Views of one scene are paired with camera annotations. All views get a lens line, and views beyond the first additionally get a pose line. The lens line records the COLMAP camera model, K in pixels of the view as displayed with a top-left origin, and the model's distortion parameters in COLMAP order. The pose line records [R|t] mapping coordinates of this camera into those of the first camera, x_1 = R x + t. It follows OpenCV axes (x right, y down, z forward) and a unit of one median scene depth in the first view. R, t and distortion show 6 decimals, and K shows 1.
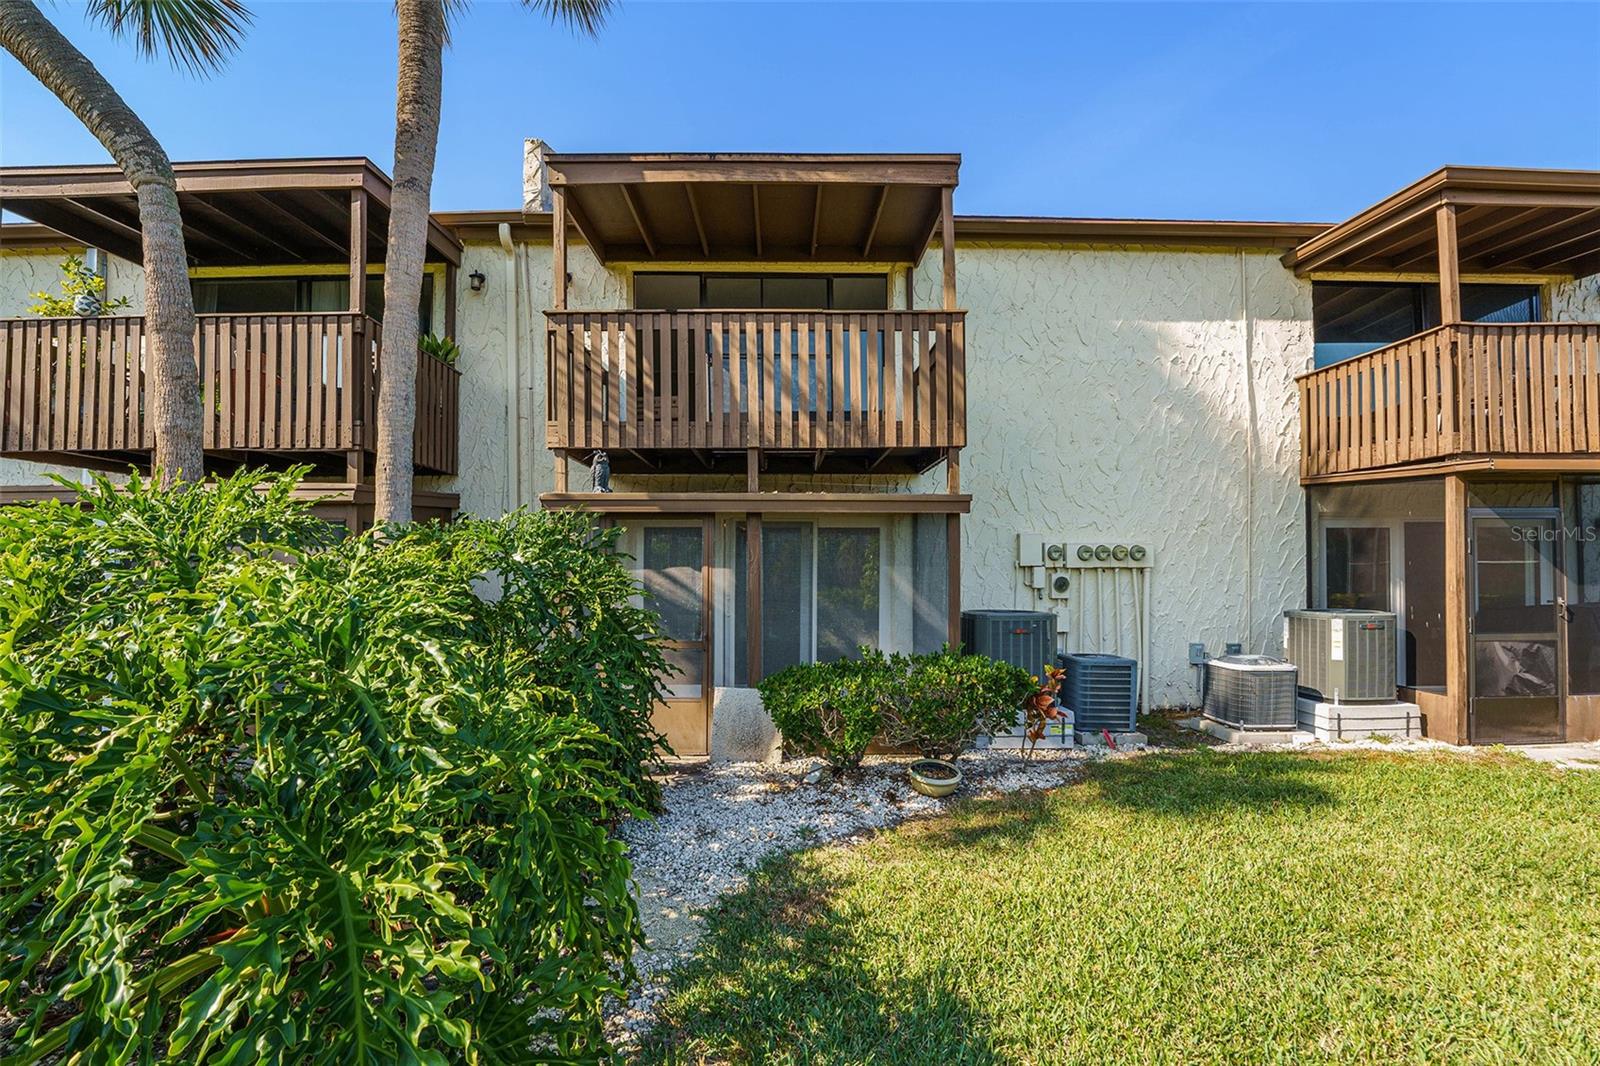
lens RADIAL K [[676.7, 0, 846.1], [0, 676.7, 539.0], [0, 0, 1]] dist [-0.033976, 0.008739]
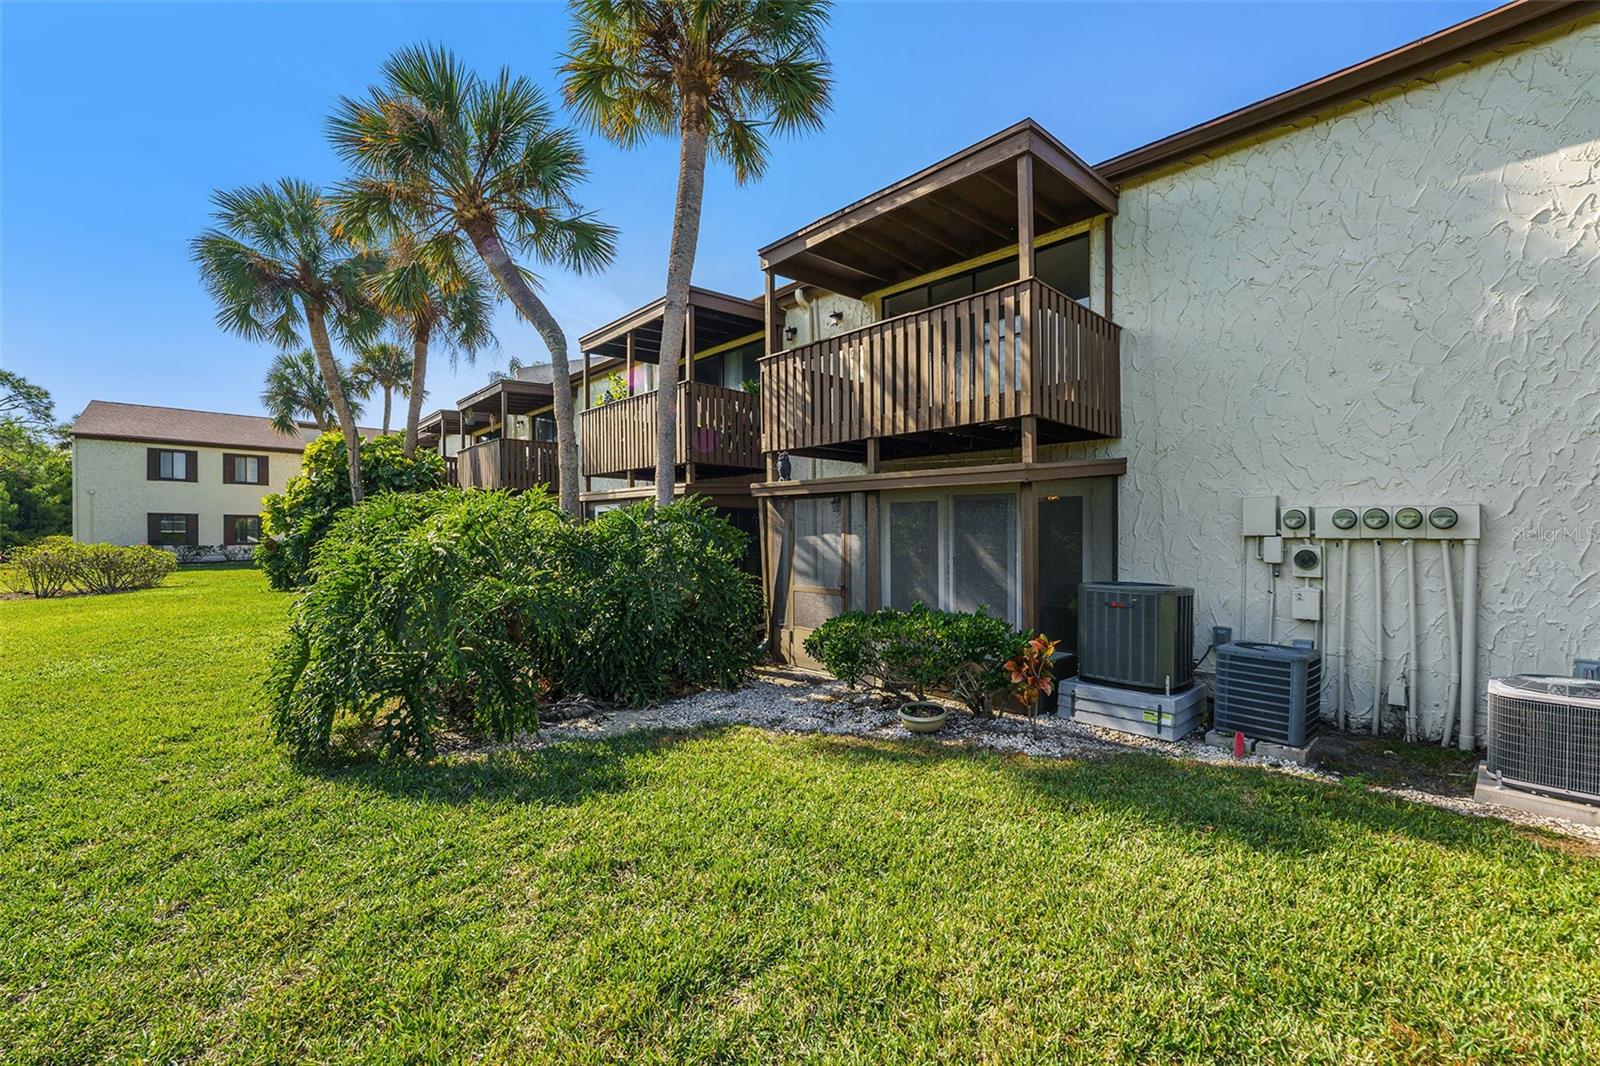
lens RADIAL K [[676.7, 0, 846.1], [0, 676.7, 539.0], [0, 0, 1]] dist [-0.033976, 0.008739]
pose [[0.682326, 0.009673, -0.730984, 0.668144], [0.022453, 0.999163, 0.034180, 0.006281], [0.730703, -0.039735, 0.681538, 0.098261]]
